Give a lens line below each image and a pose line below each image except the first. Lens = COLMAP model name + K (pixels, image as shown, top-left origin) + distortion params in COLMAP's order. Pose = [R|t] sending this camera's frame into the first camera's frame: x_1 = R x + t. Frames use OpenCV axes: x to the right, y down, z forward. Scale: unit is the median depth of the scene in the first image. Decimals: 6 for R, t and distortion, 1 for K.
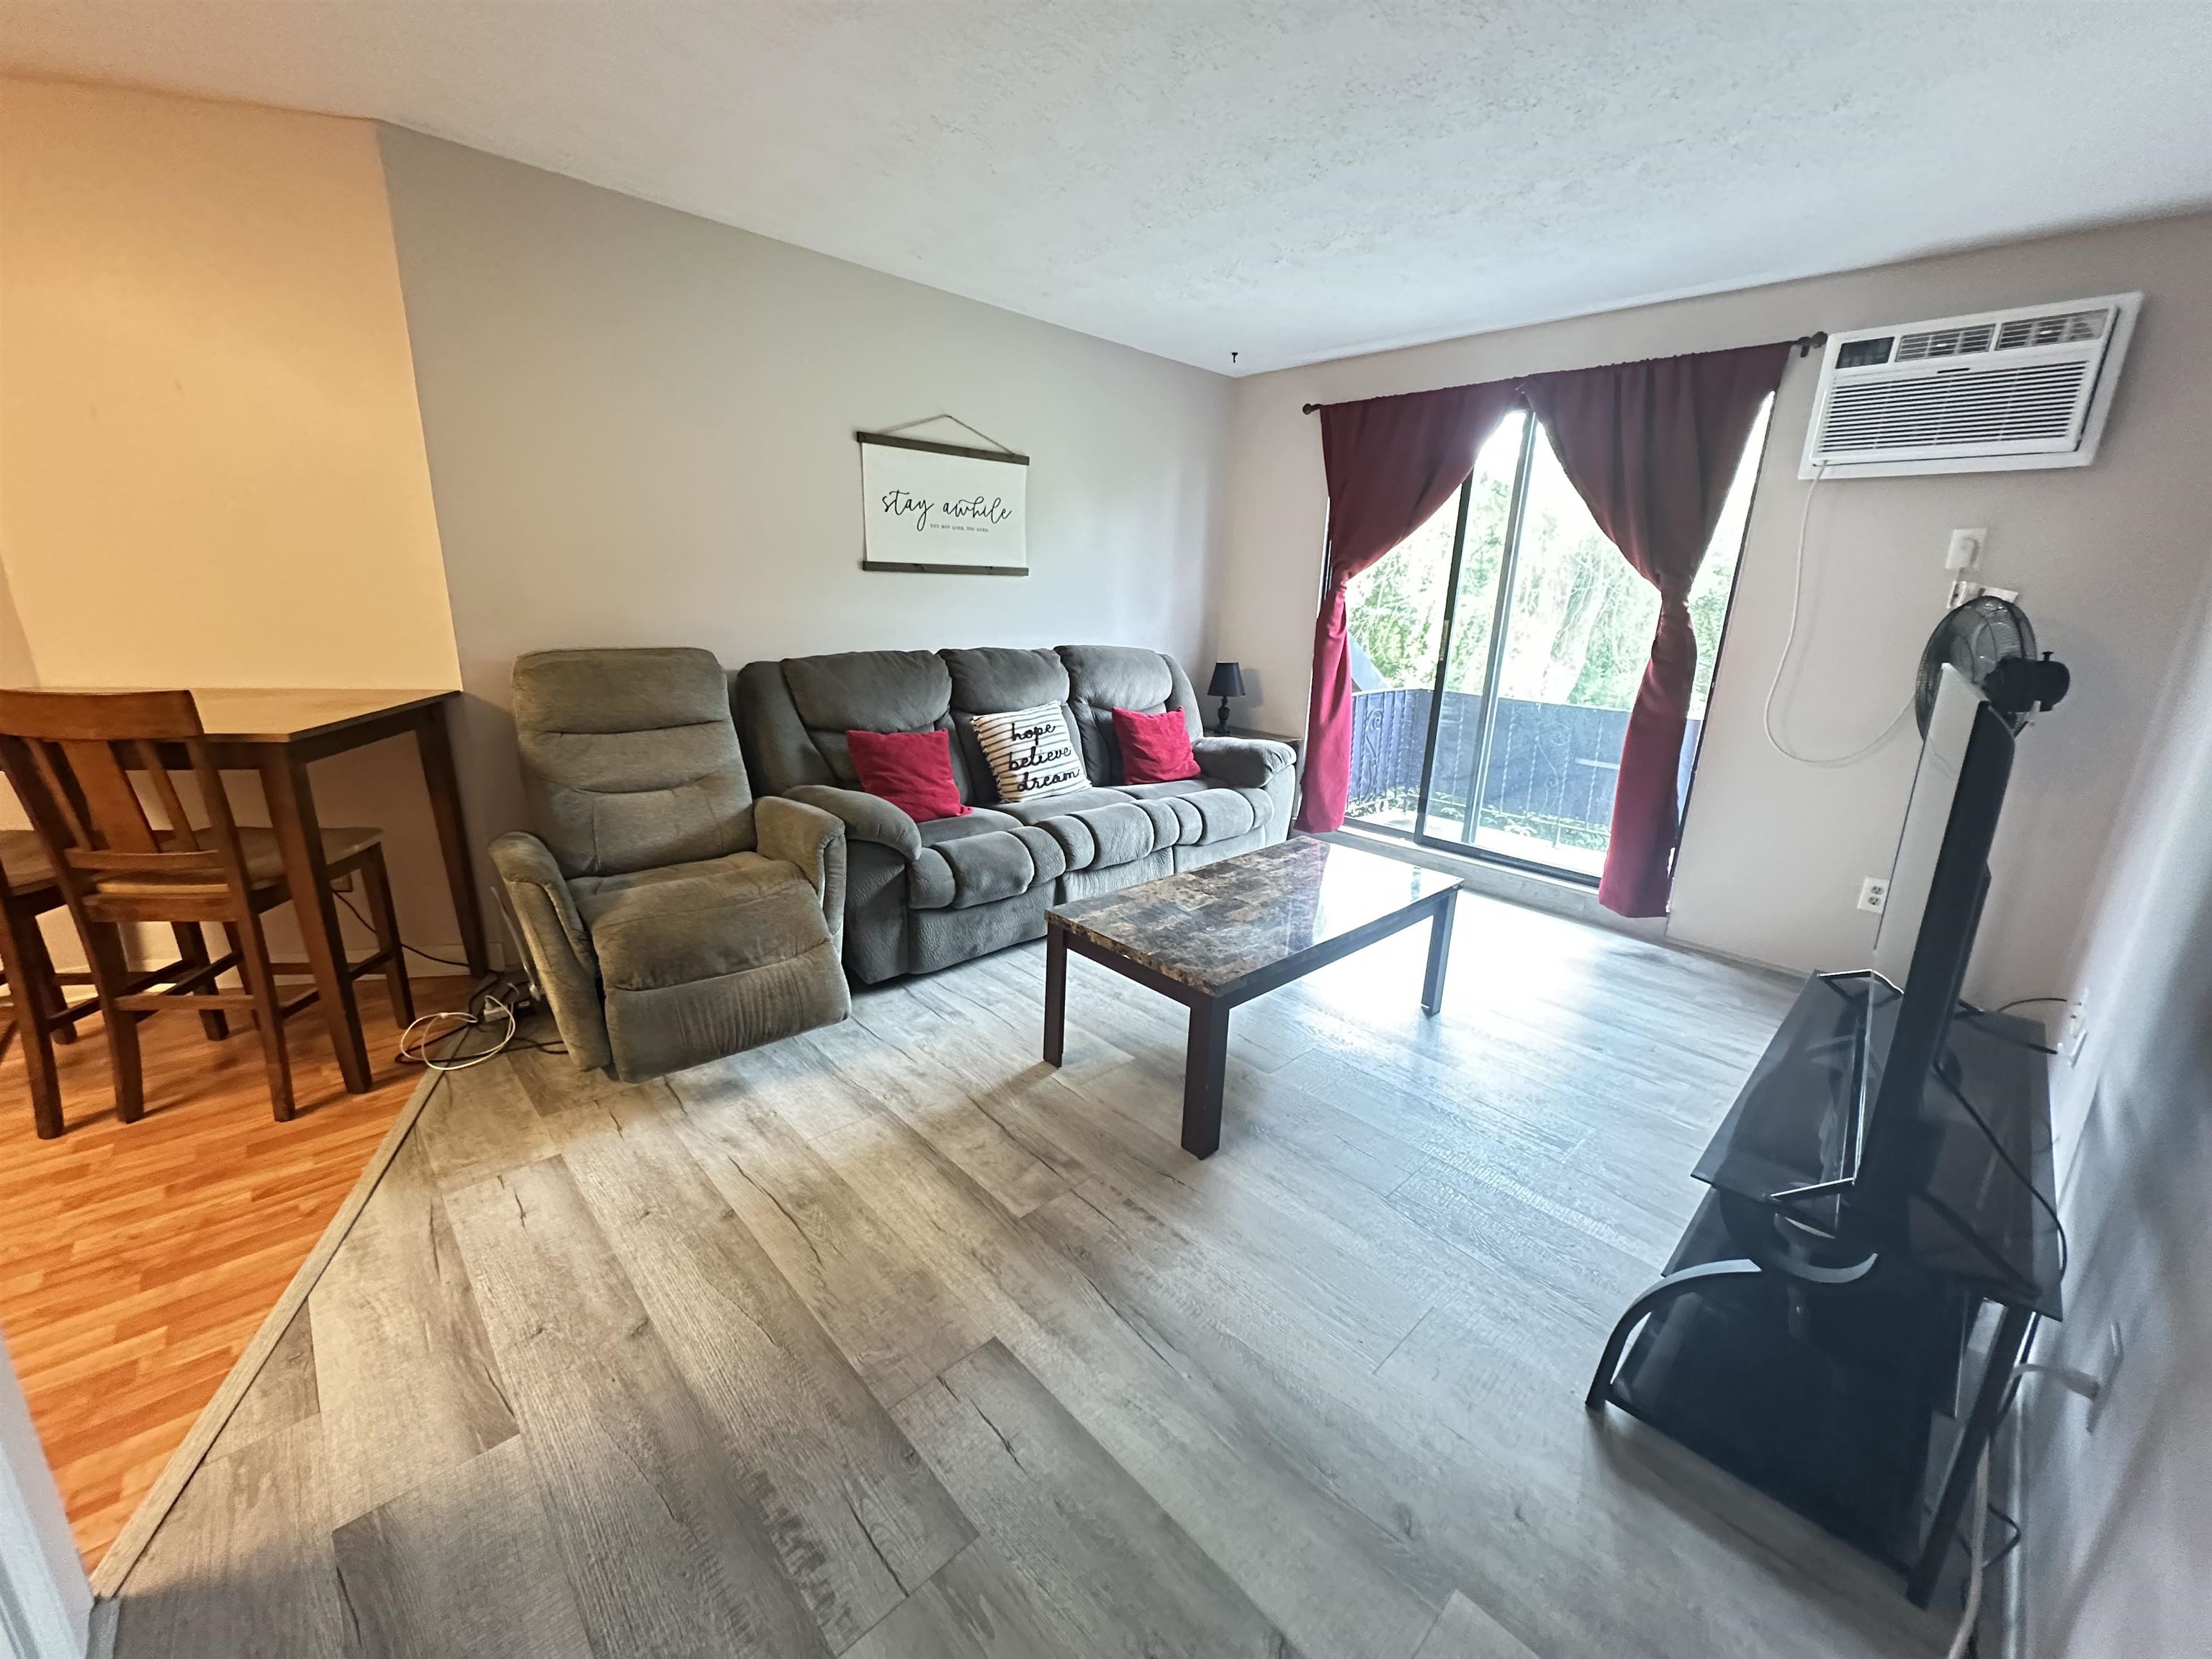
lens RADIAL K [[882.8, 0, 1106.4], [0, 882.8, 826.2], [0, 0, 1]] dist [-0.002726, 0.000884]
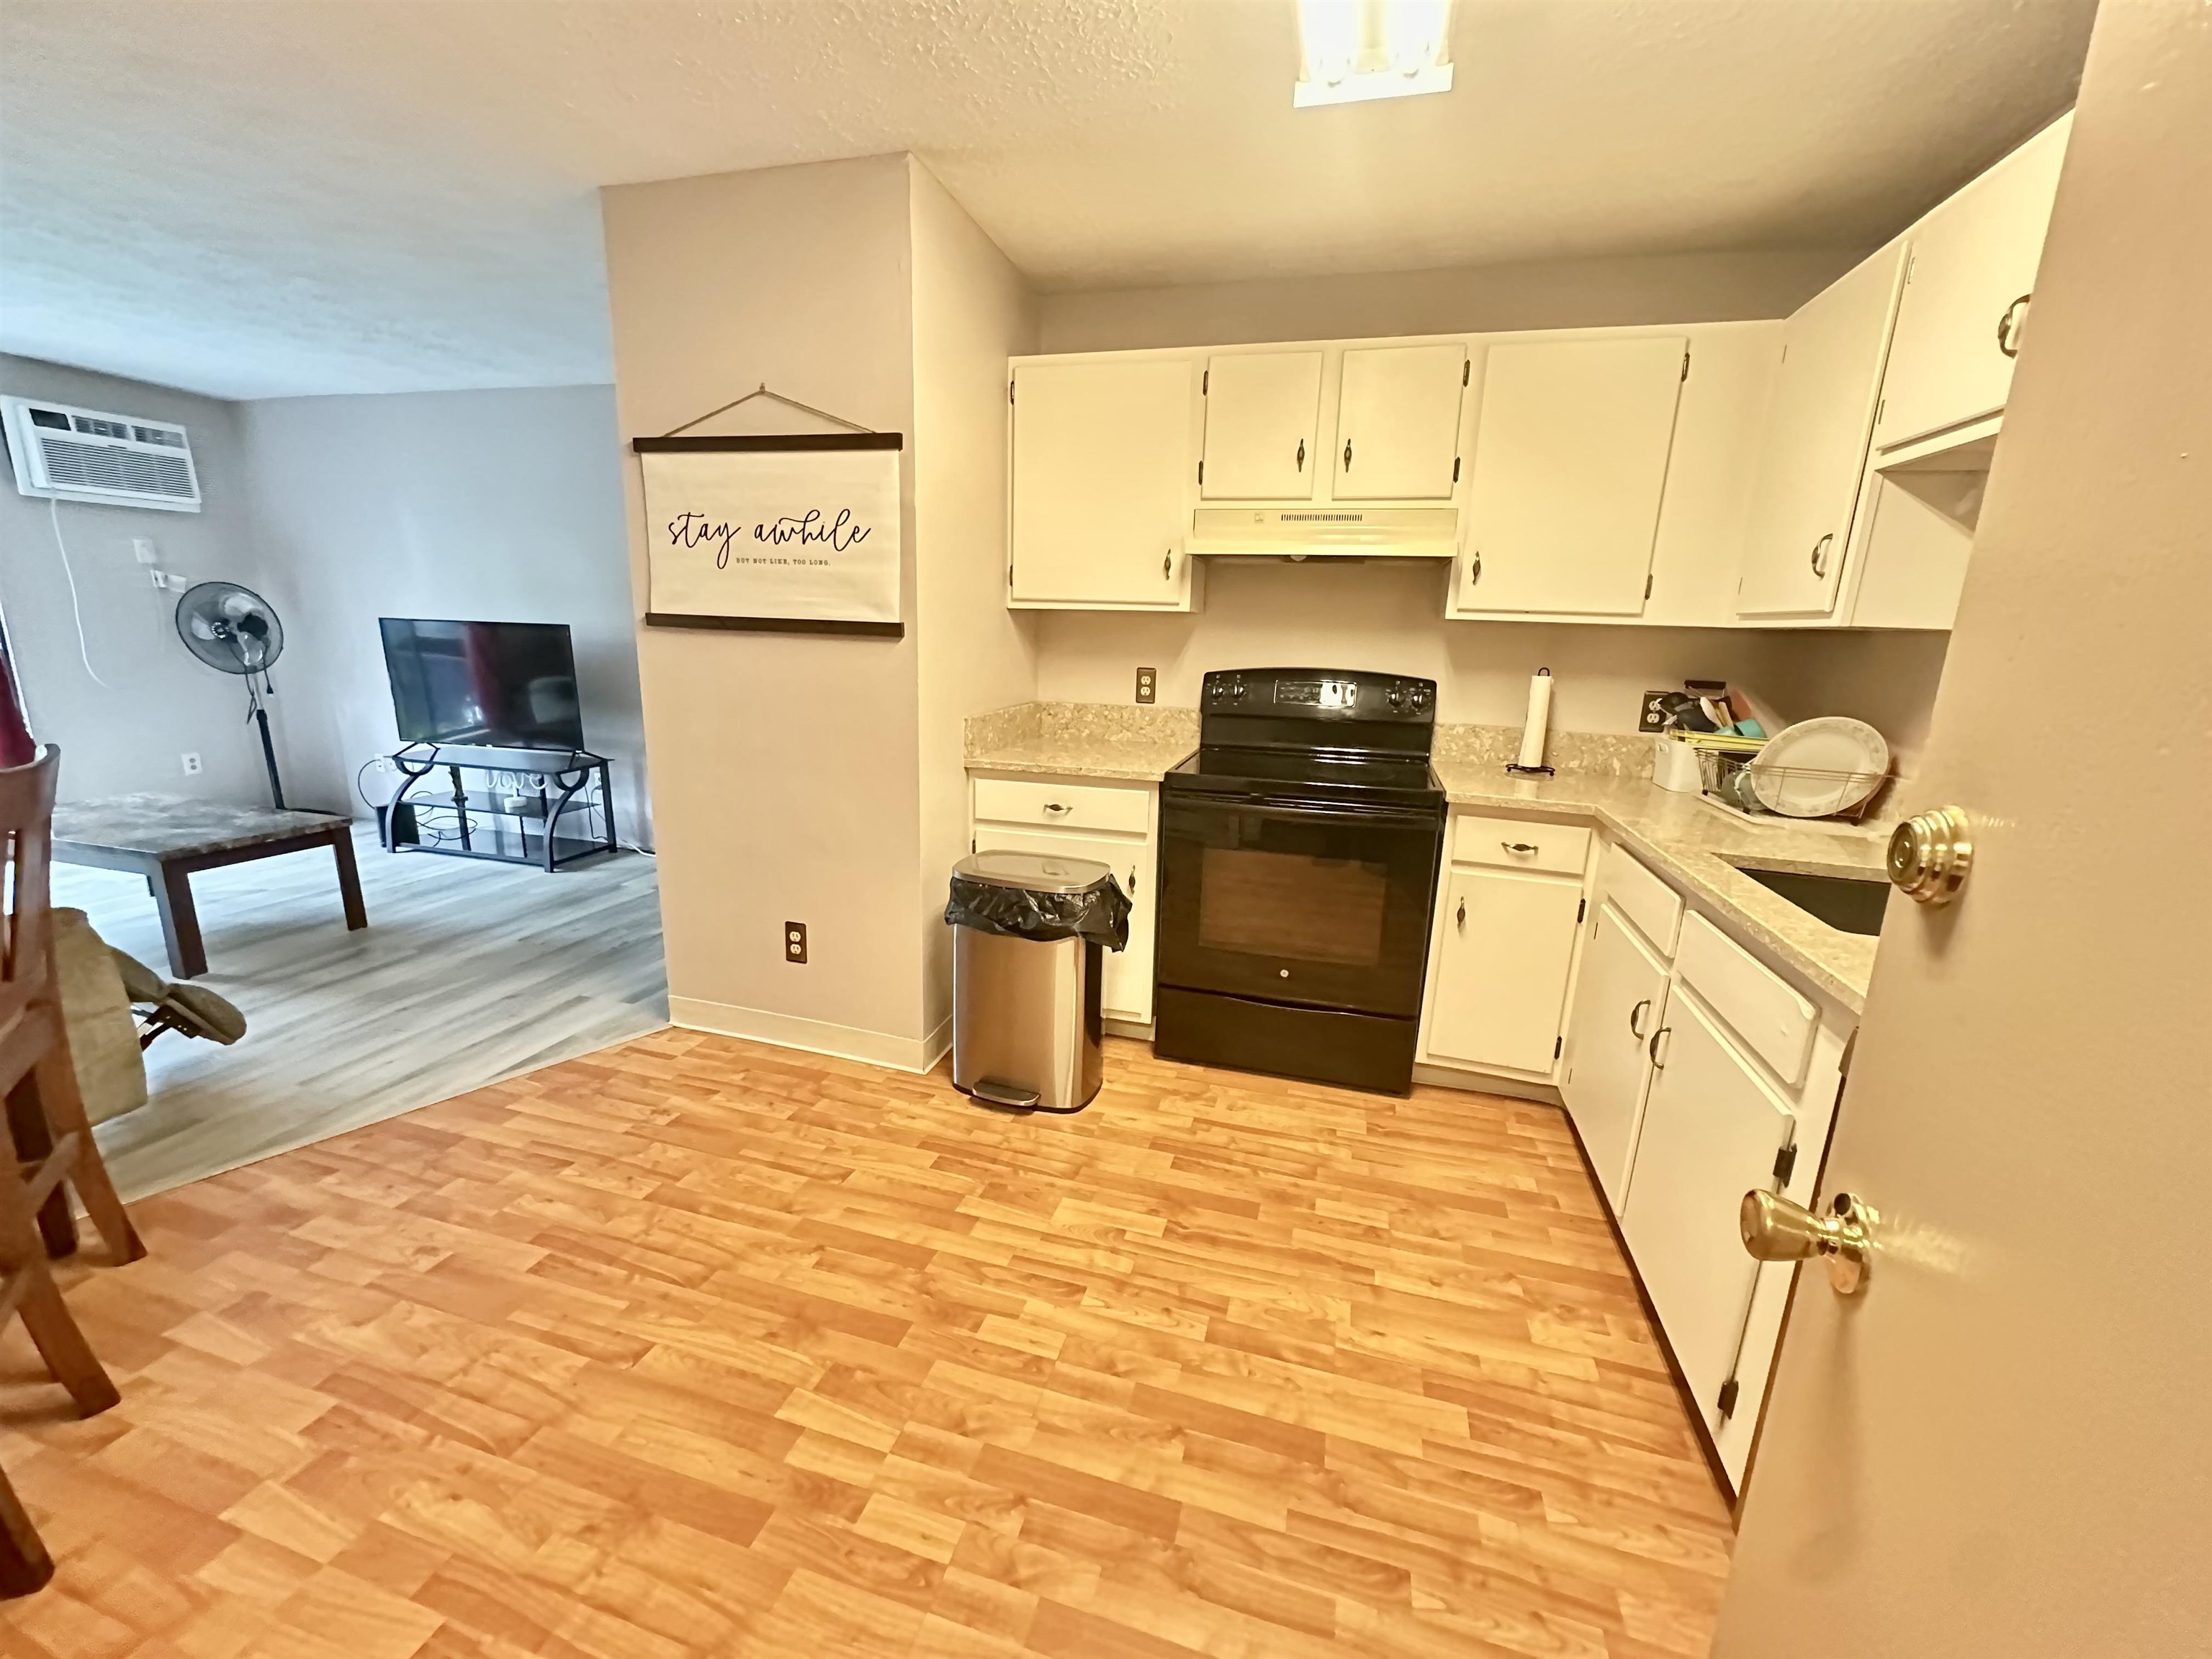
lens RADIAL K [[882.8, 0, 1106.4], [0, 882.8, 826.2], [0, 0, 1]] dist [-0.002726, 0.000884]
pose [[-0.508617, -0.243867, 0.825735, -1.651874], [0.175806, 0.909428, 0.376873, -0.161182], [-0.842853, 0.336853, -0.419677, 0.361197]]
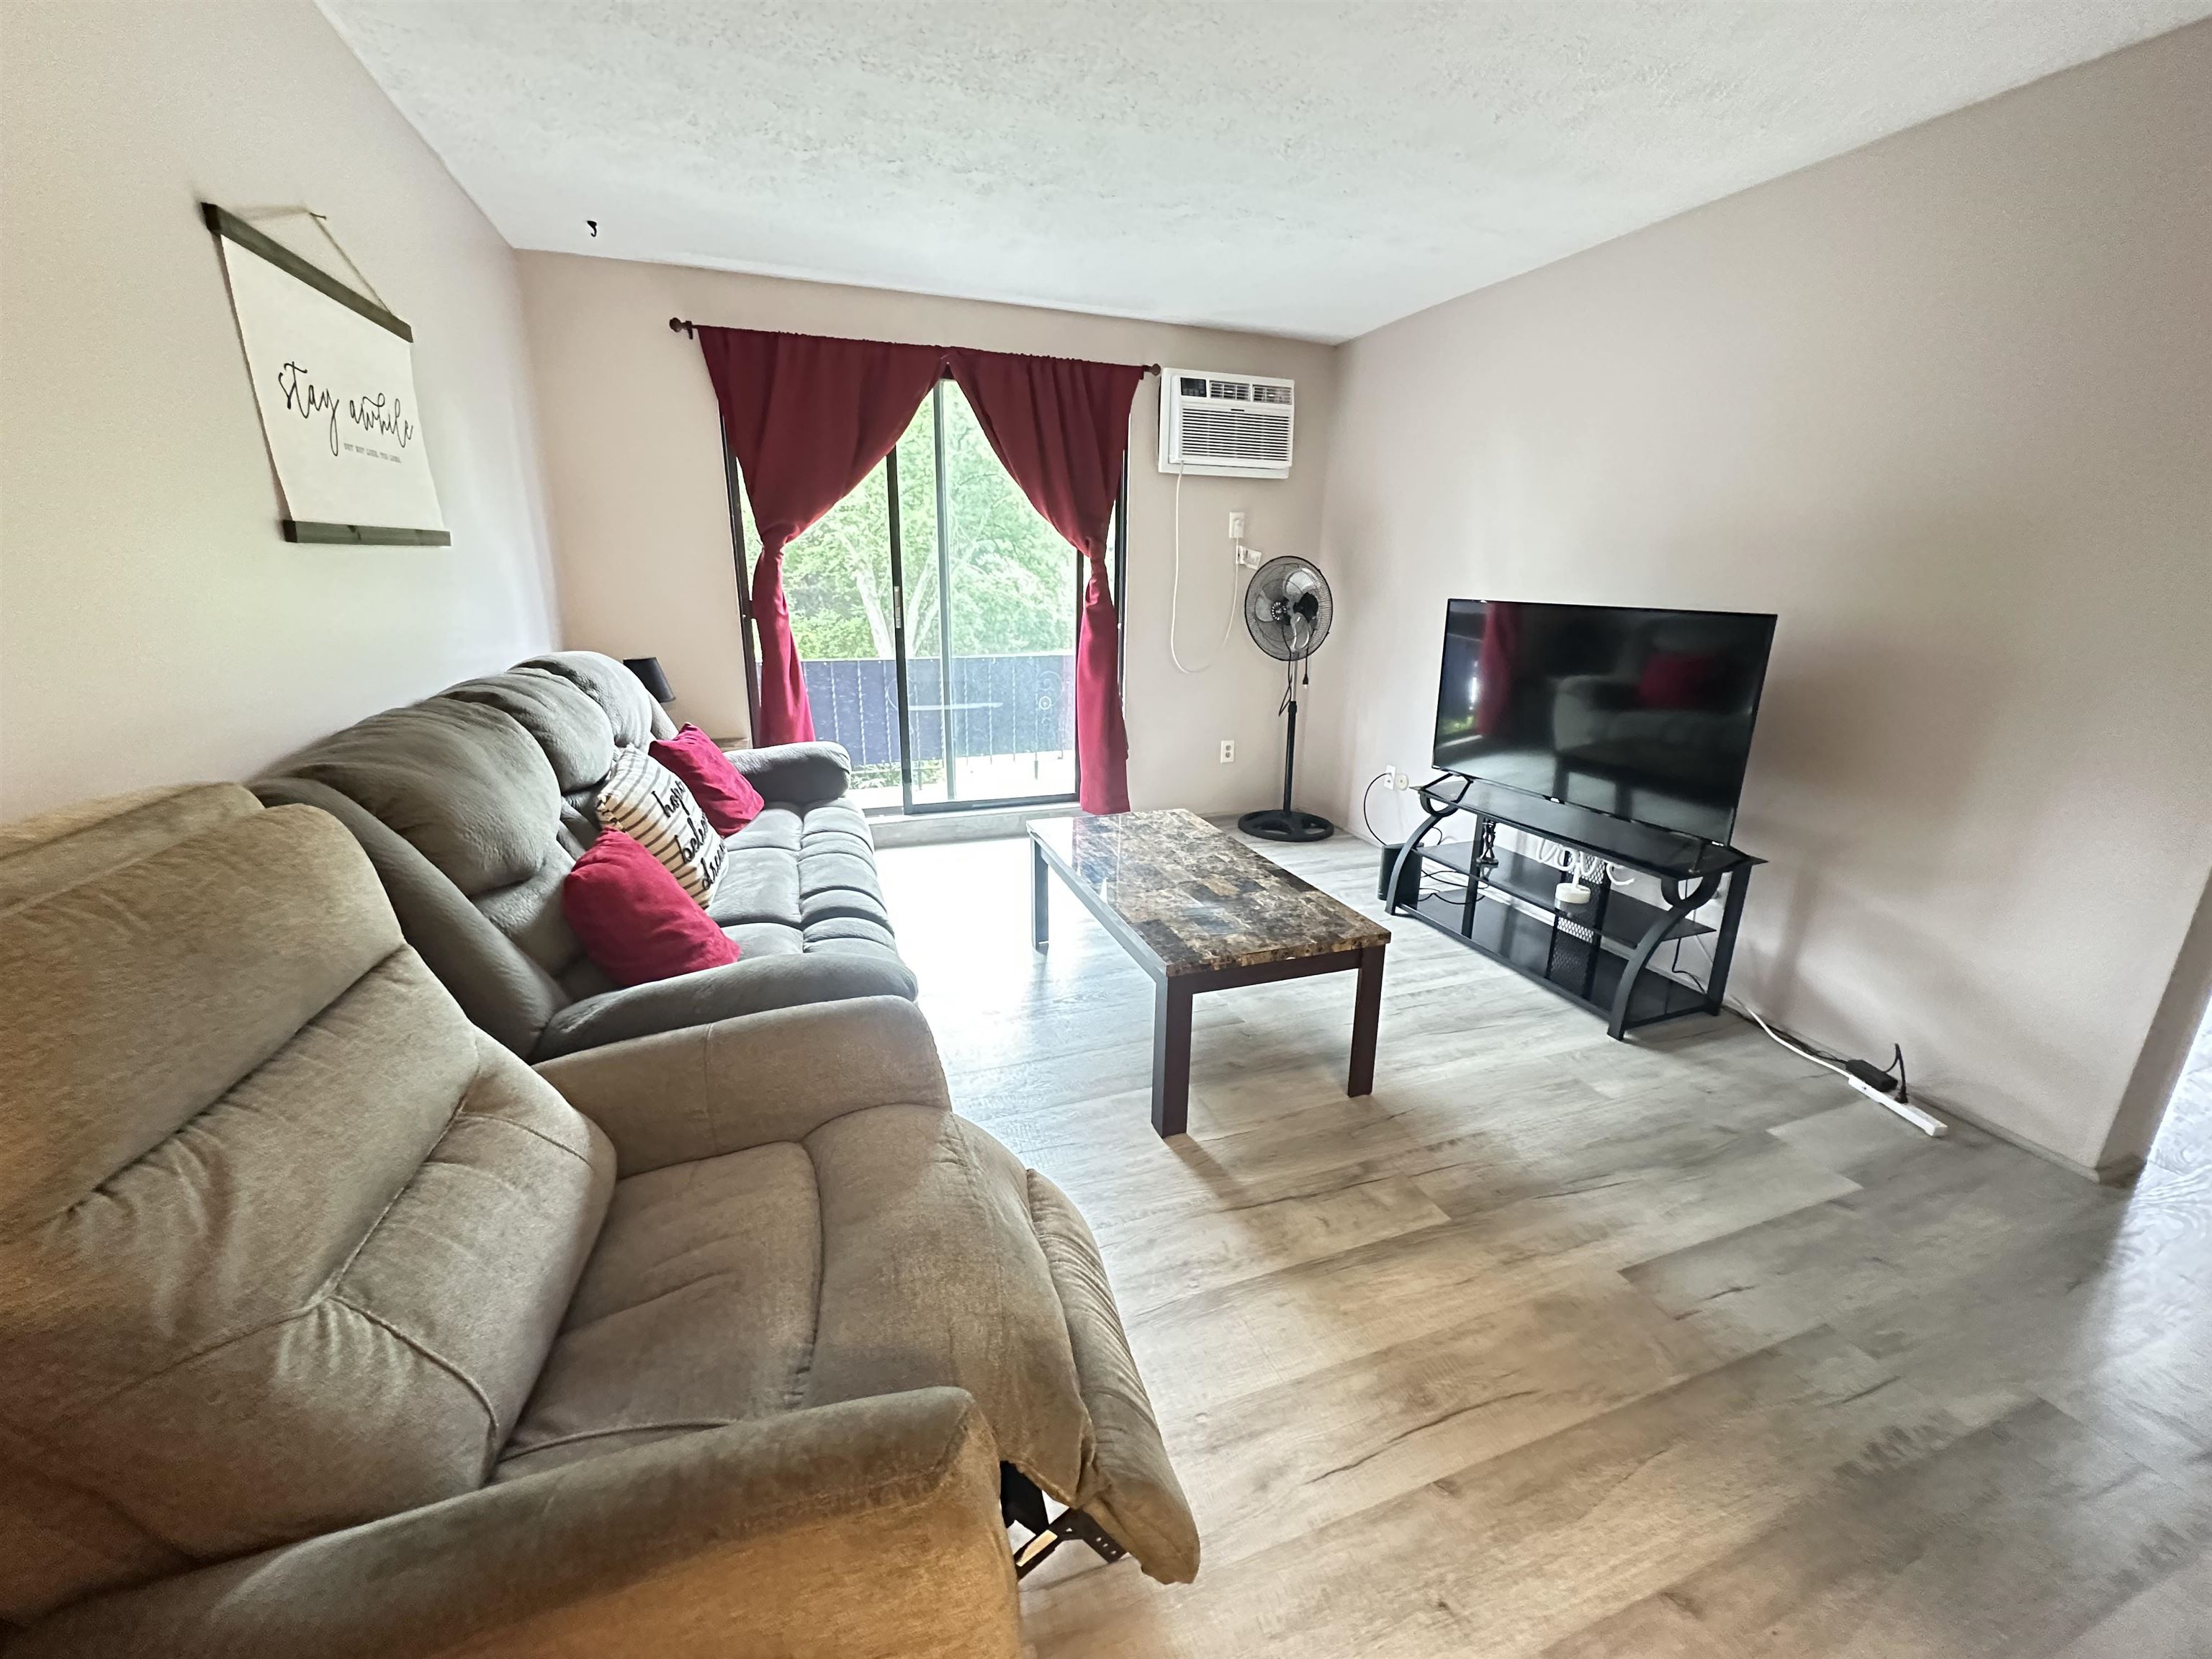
lens RADIAL K [[882.8, 0, 1106.4], [0, 882.8, 826.2], [0, 0, 1]] dist [-0.002726, 0.000884]
pose [[0.395409, -0.287999, 0.872186, -0.729909], [0.240237, 0.948943, 0.204432, -0.199573], [-0.886531, 0.128697, 0.444409, 0.626569]]
